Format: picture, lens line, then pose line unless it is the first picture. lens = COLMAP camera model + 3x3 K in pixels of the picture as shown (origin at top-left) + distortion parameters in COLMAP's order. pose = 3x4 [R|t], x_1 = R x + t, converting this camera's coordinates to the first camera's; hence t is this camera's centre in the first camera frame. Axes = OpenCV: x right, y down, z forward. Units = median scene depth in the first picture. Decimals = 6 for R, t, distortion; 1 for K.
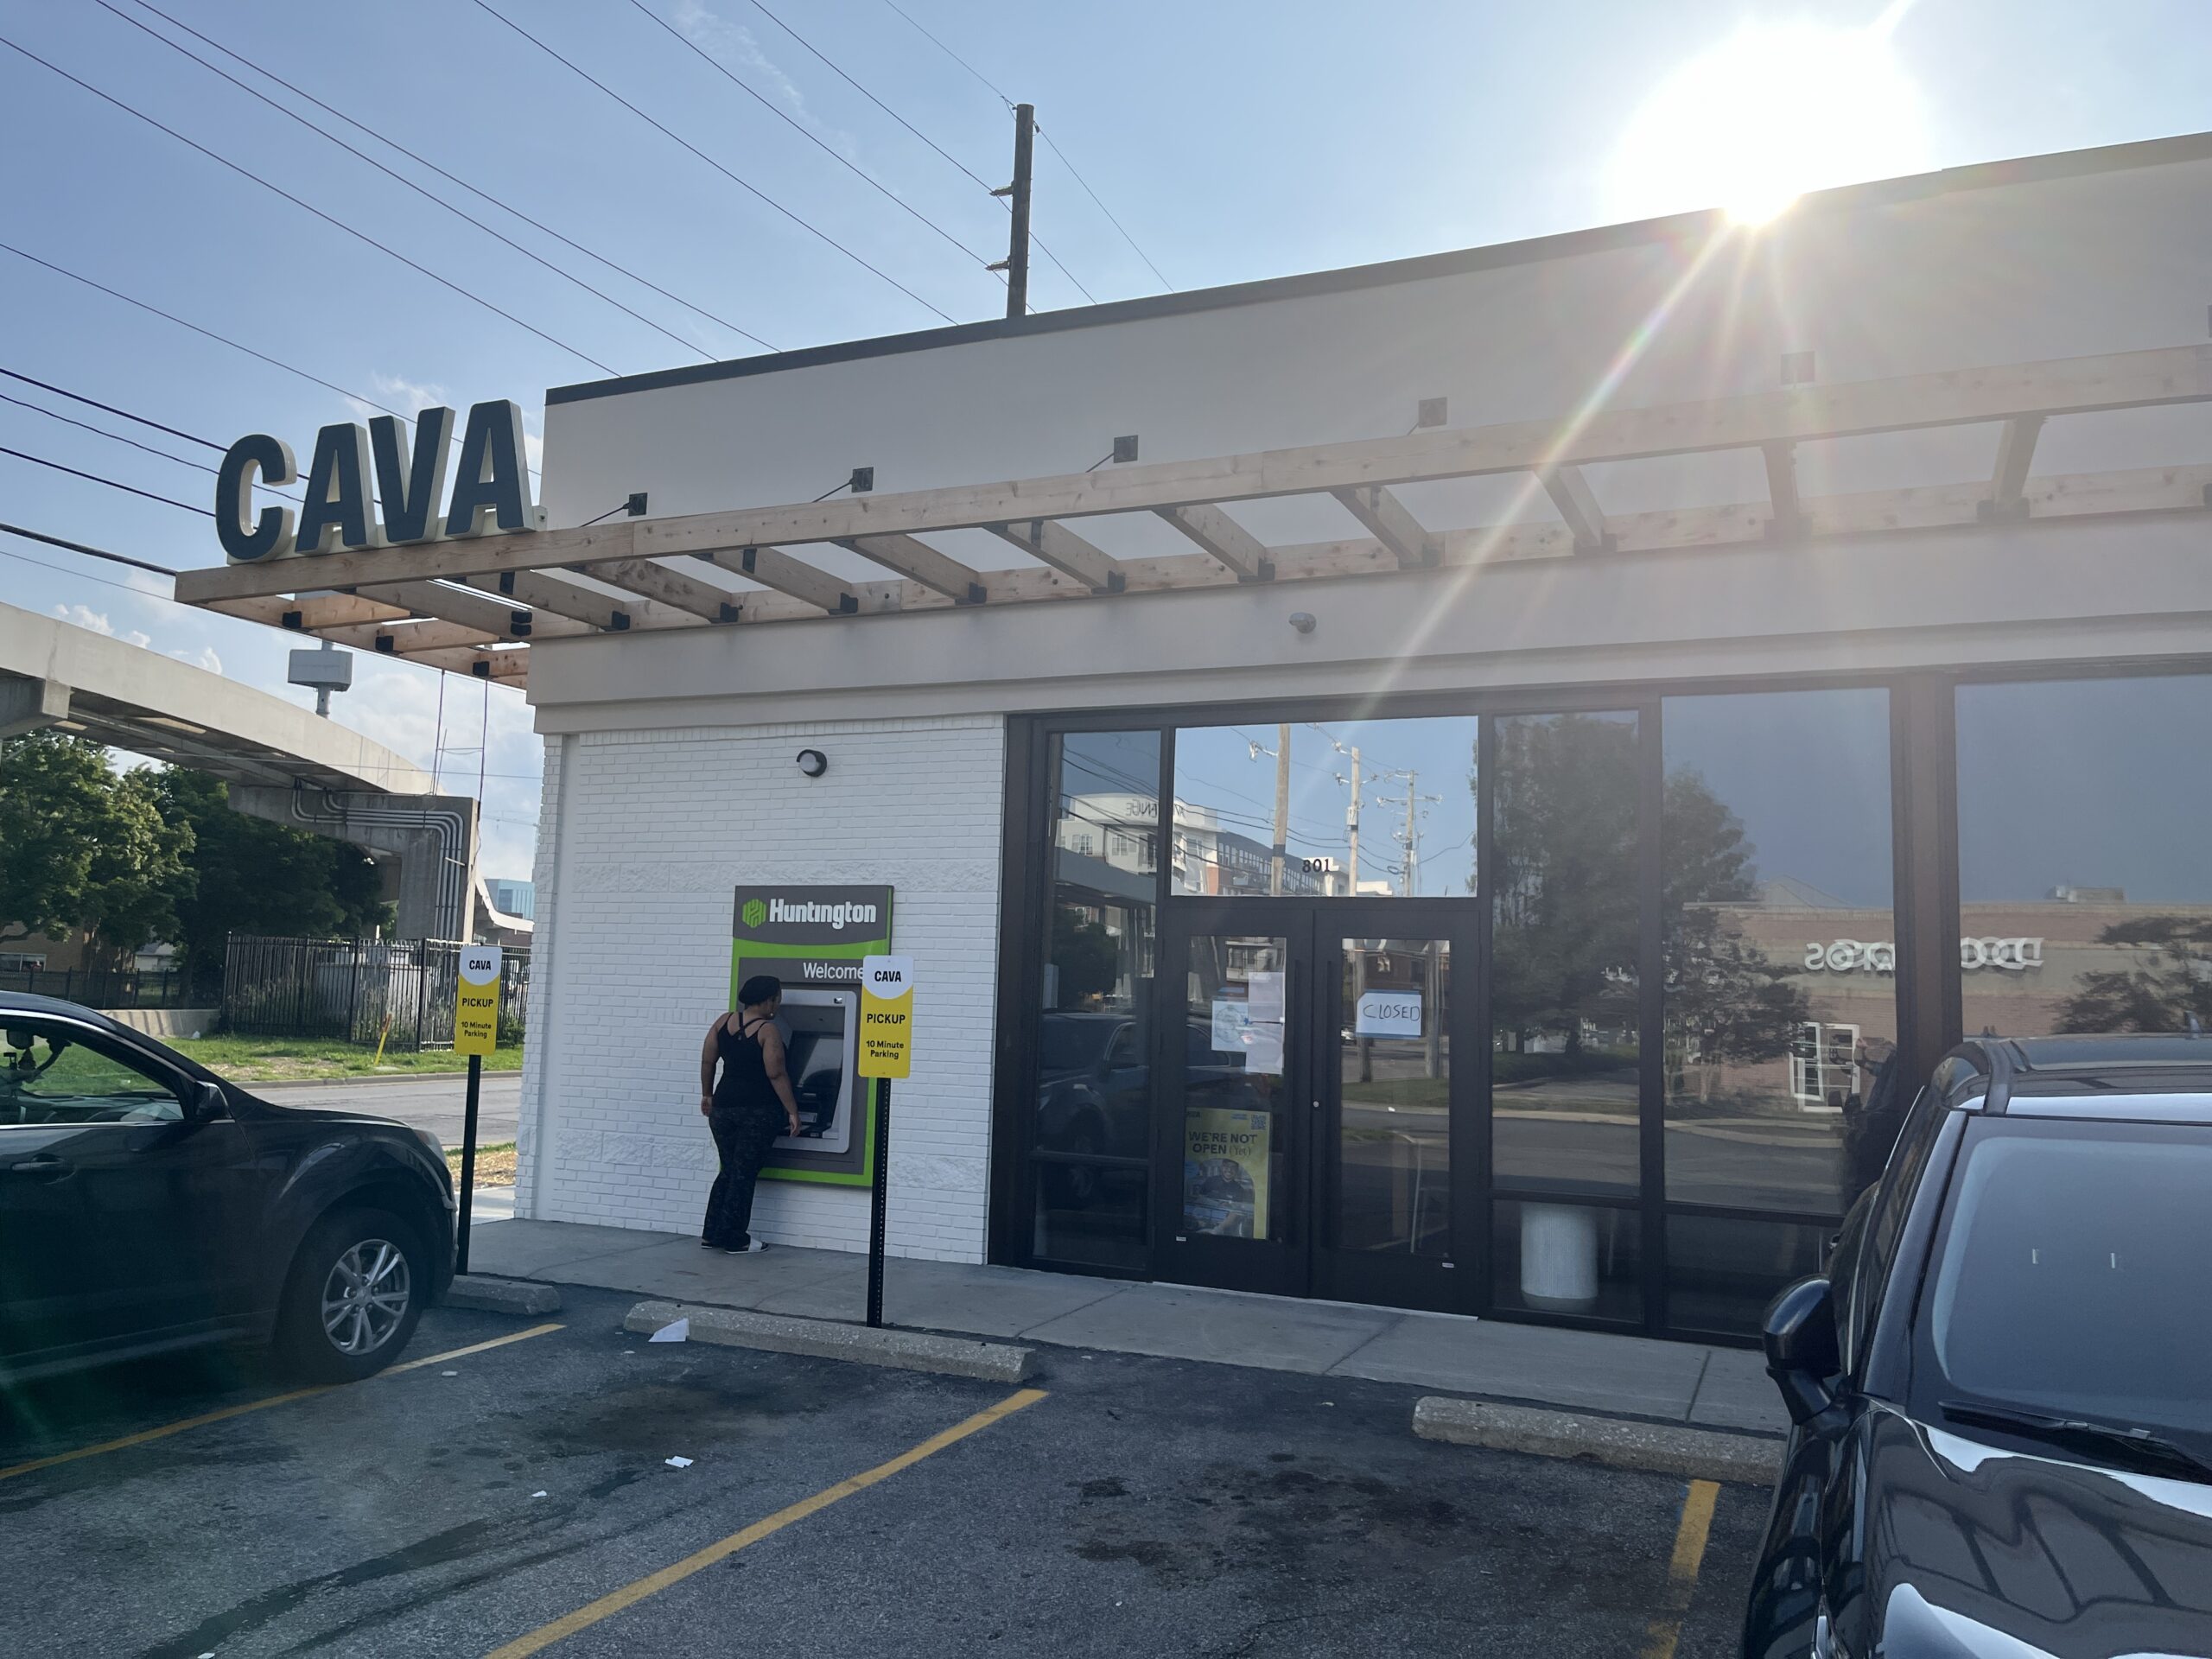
lens RADIAL K [[1669.0, 0, 1121.2], [0, 1669.0, 848.1], [0, 0, 1]] dist [0.068373, -0.067783]
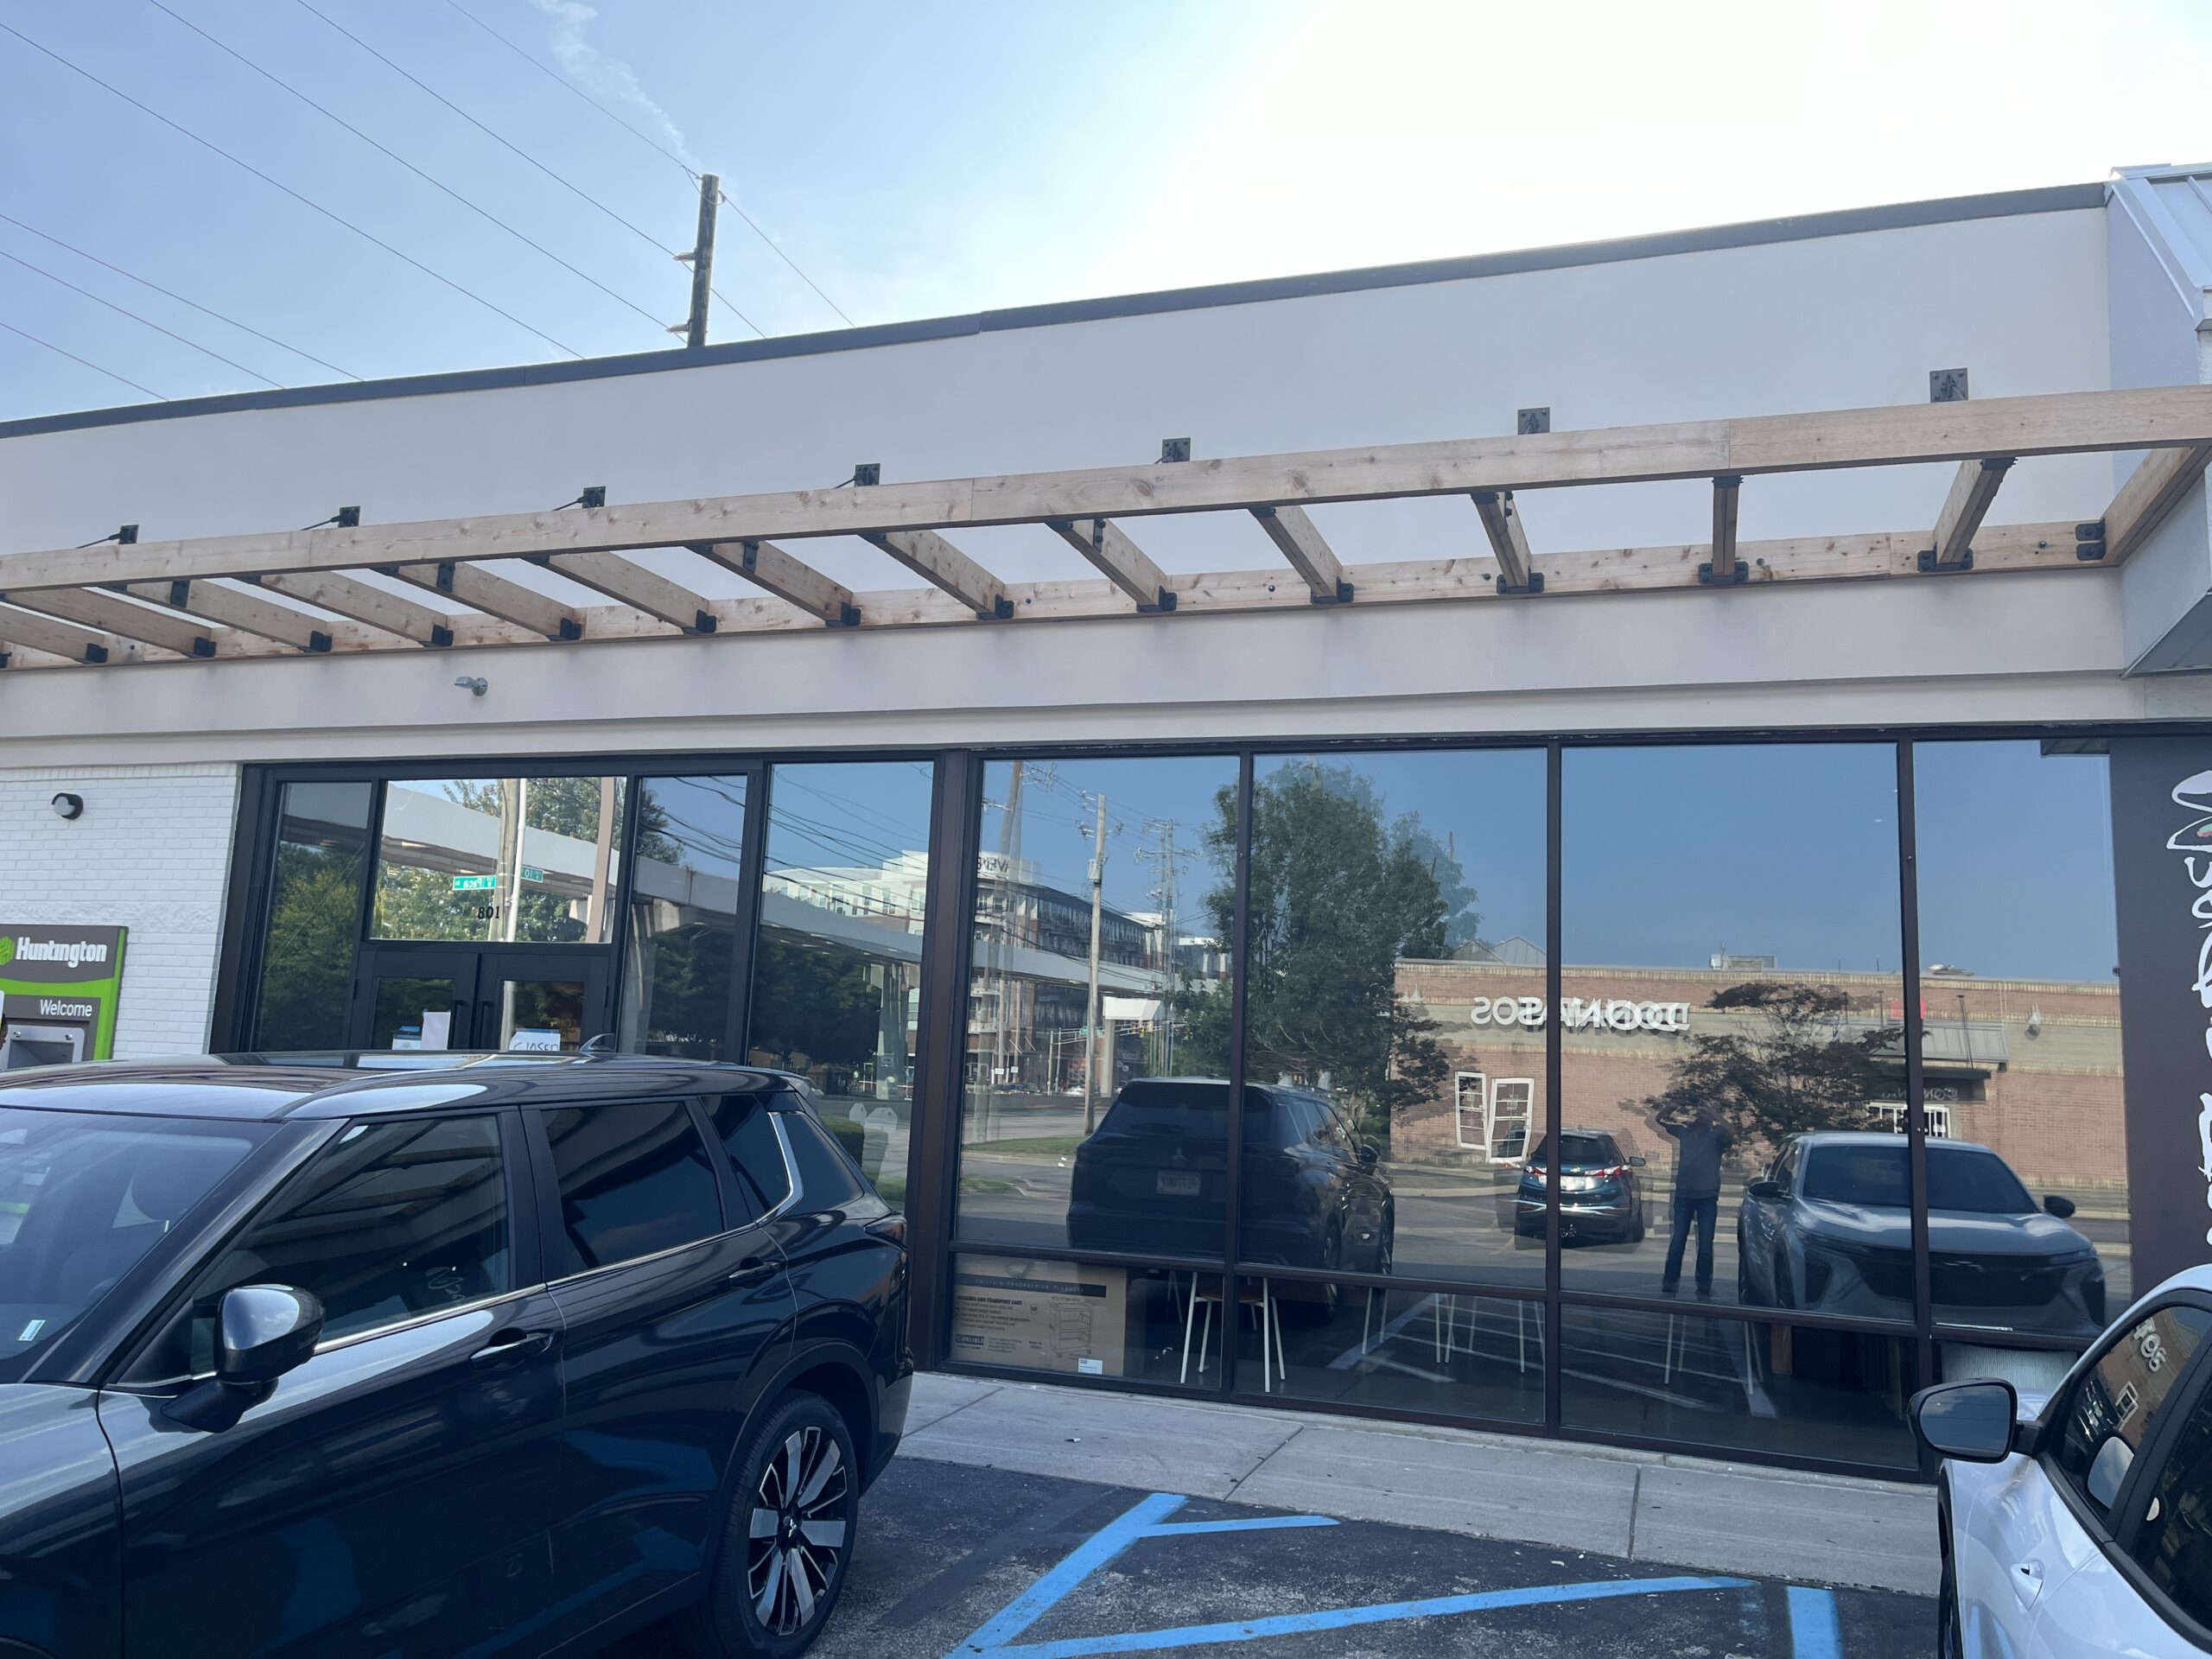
lens RADIAL K [[1808.3, 0, 1120.7], [0, 1808.3, 819.8], [0, 0, 1]] dist [-0.003240, -0.008834]
pose [[0.997564, 0.022138, 0.066147, 0.391189], [-0.019354, 0.998911, -0.042441, -0.007710], [-0.067015, 0.041058, 0.996907, -0.152645]]
